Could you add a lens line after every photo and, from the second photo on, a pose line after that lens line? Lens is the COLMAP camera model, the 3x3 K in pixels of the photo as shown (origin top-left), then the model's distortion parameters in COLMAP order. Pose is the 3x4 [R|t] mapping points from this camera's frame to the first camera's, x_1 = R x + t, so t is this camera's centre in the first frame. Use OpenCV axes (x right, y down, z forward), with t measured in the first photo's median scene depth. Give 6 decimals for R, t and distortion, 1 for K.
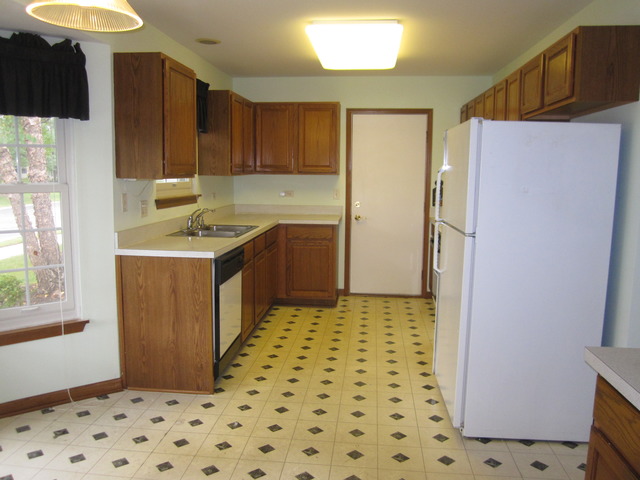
lens RADIAL K [[528.0, 0, 317.9], [0, 528.0, 241.3], [0, 0, 1]] dist [-0.051042, 0.005686]
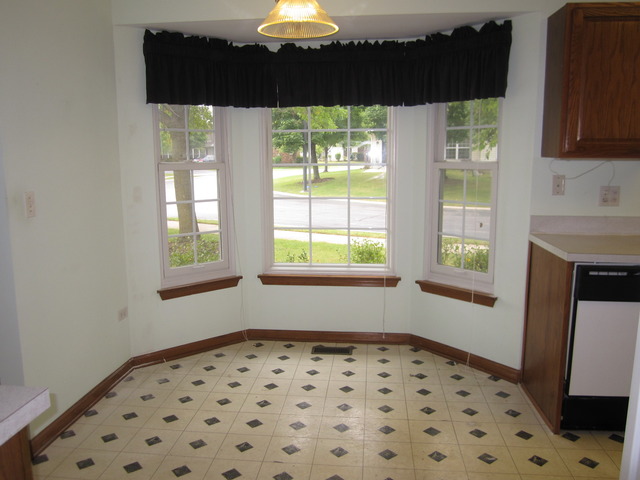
lens RADIAL K [[528.0, 0, 317.9], [0, 528.0, 241.3], [0, 0, 1]] dist [-0.051042, 0.005686]
pose [[0.002116, 0.146362, -0.989229, 0.538559], [-0.131940, 0.980624, 0.144806, -0.057075], [0.991256, 0.130212, 0.021386, 0.615025]]
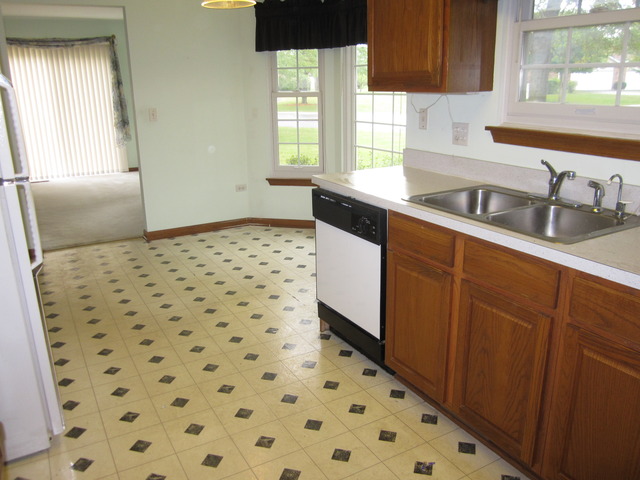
lens RADIAL K [[528.0, 0, 317.9], [0, 528.0, 241.3], [0, 0, 1]] dist [-0.051042, 0.005686]
pose [[-0.811924, 0.167457, -0.559230, 0.307997], [-0.075632, 0.919724, 0.385211, -0.218857], [0.578843, 0.355058, -0.734081, 1.677872]]
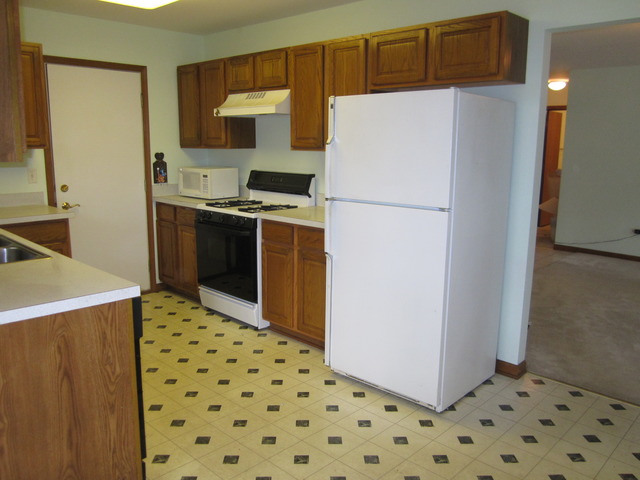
lens RADIAL K [[528.0, 0, 317.9], [0, 528.0, 241.3], [0, 0, 1]] dist [-0.051042, 0.005686]
pose [[0.618254, -0.147825, 0.771952, -0.508909], [0.101662, 0.988944, 0.107957, -0.069941], [-0.779376, 0.011734, 0.626447, 0.477504]]
